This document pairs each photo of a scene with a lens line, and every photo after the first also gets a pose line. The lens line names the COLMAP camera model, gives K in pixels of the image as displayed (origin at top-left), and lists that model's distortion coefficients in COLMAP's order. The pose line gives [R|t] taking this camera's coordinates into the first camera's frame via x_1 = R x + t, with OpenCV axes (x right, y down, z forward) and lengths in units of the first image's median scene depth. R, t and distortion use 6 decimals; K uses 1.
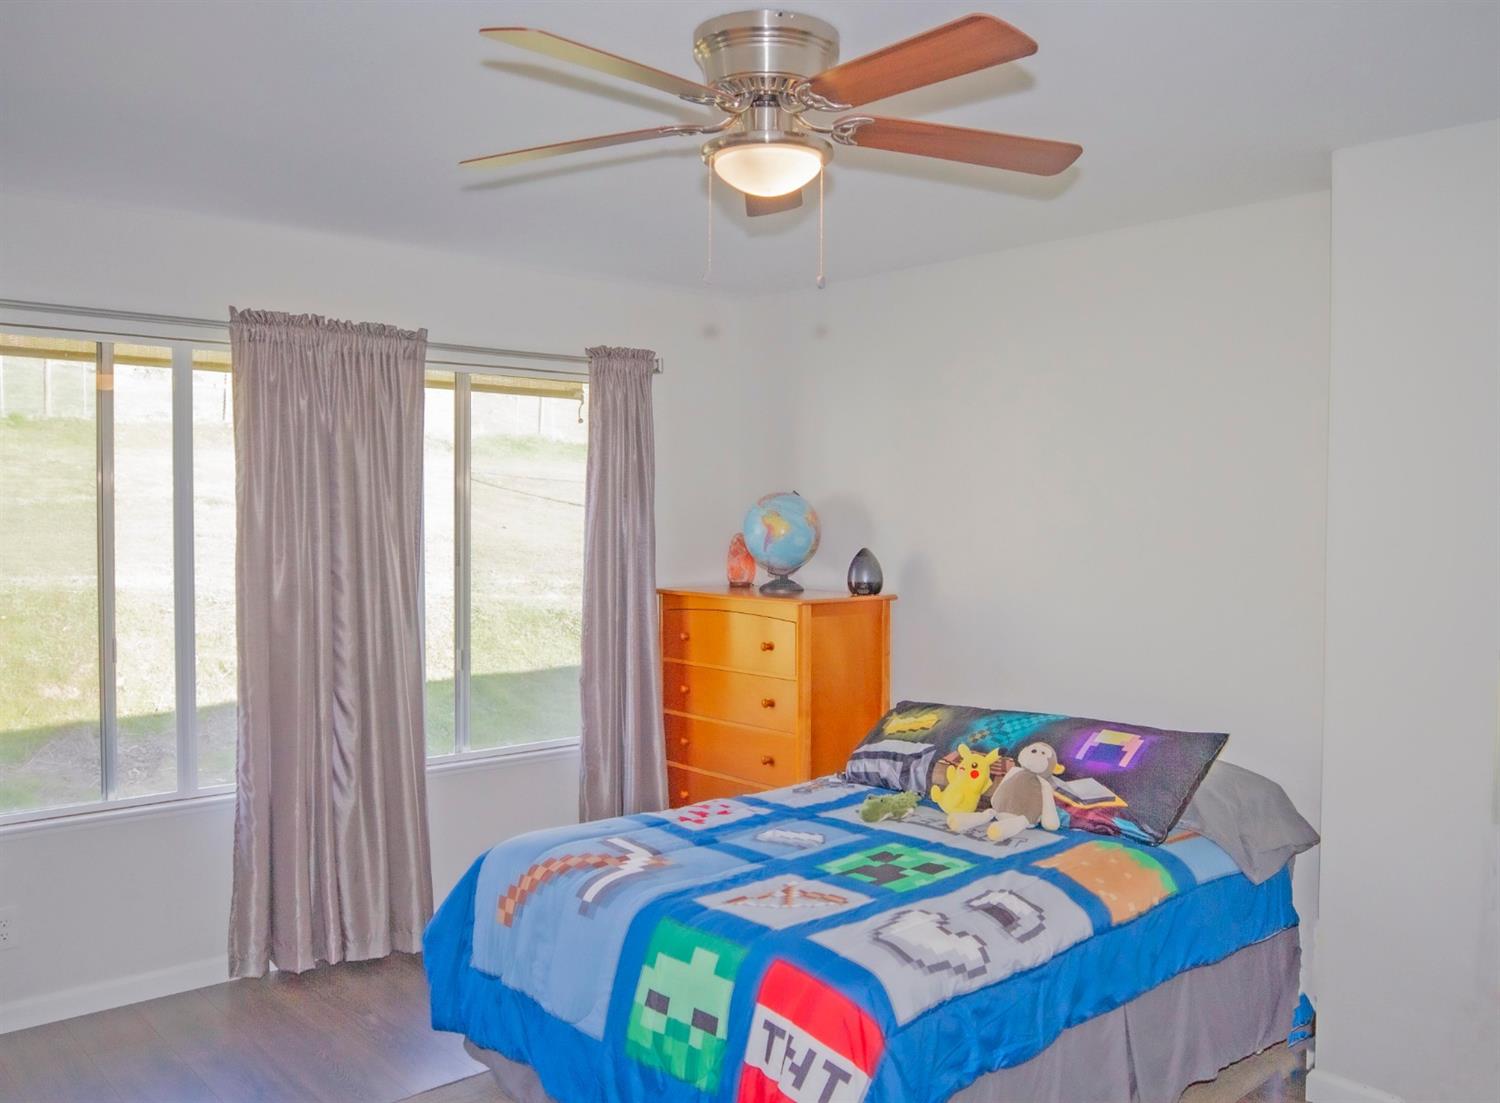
lens RADIAL K [[1201.0, 0, 752.6], [0, 1201.0, 558.8], [0, 0, 1]] dist [-0.070677, 0.000295]
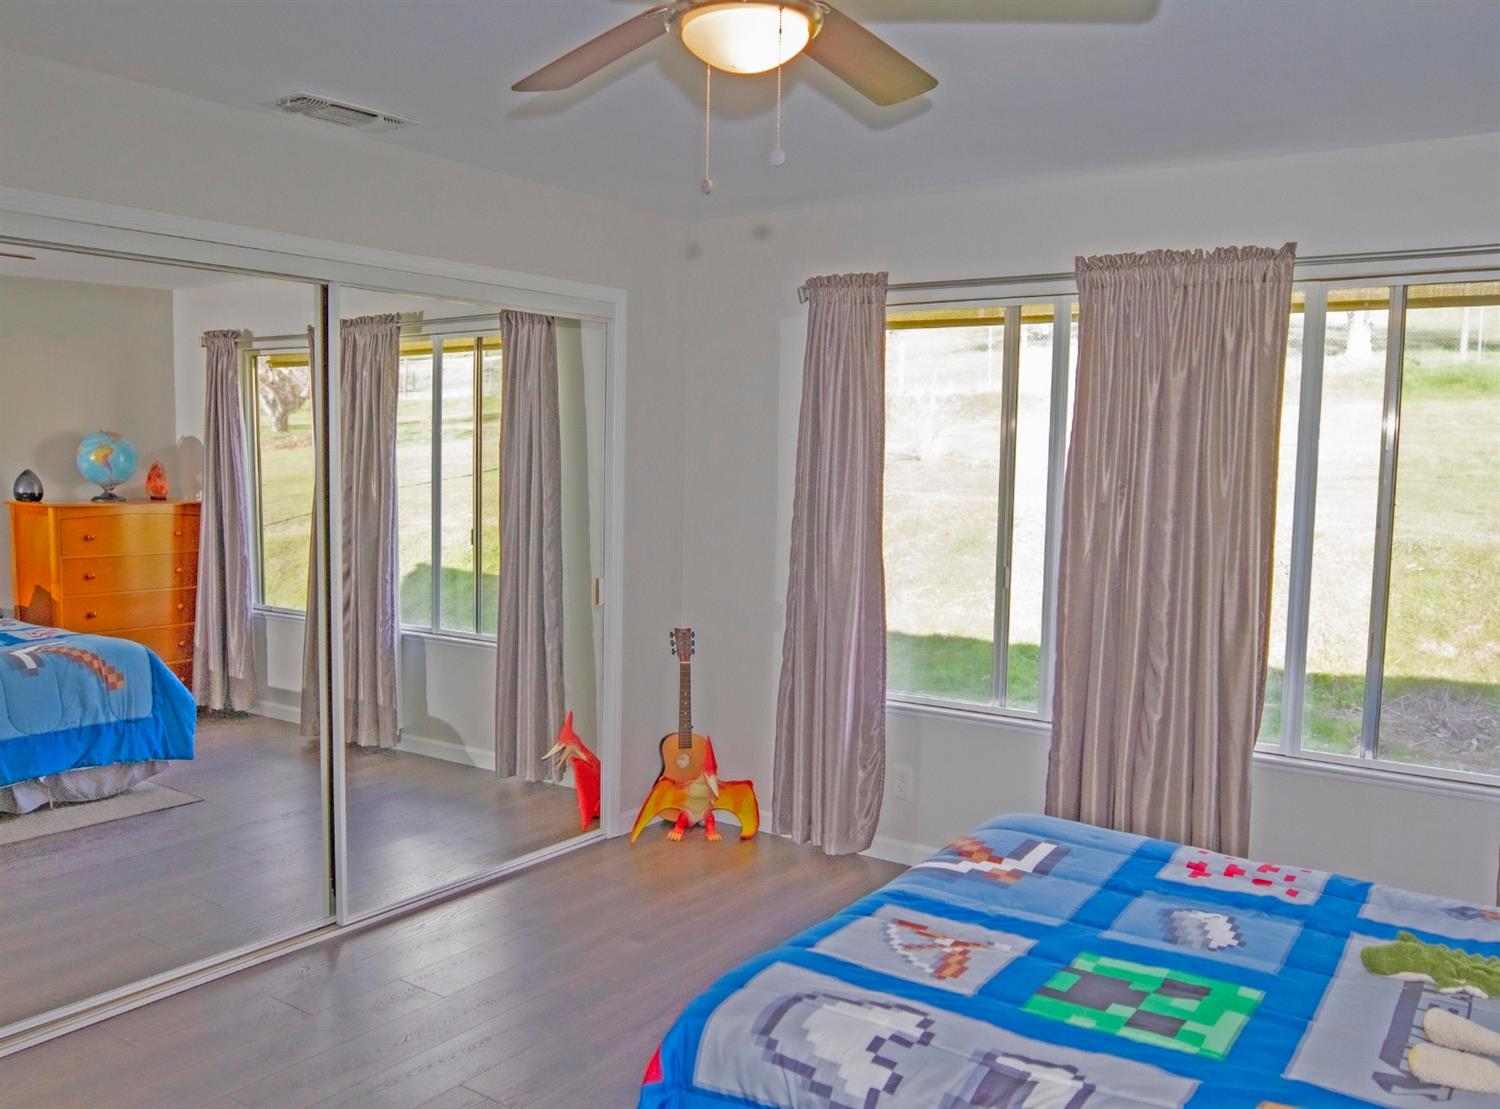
lens RADIAL K [[1201.0, 0, 752.5], [0, 1201.0, 546.1], [0, 0, 1]] dist [-0.070677, 0.000295]
pose [[0.232281, 0.073673, -0.969855, 0.671783], [-0.047917, 0.996783, 0.064242, -0.019649], [0.971468, 0.031550, 0.235064, 0.632385]]
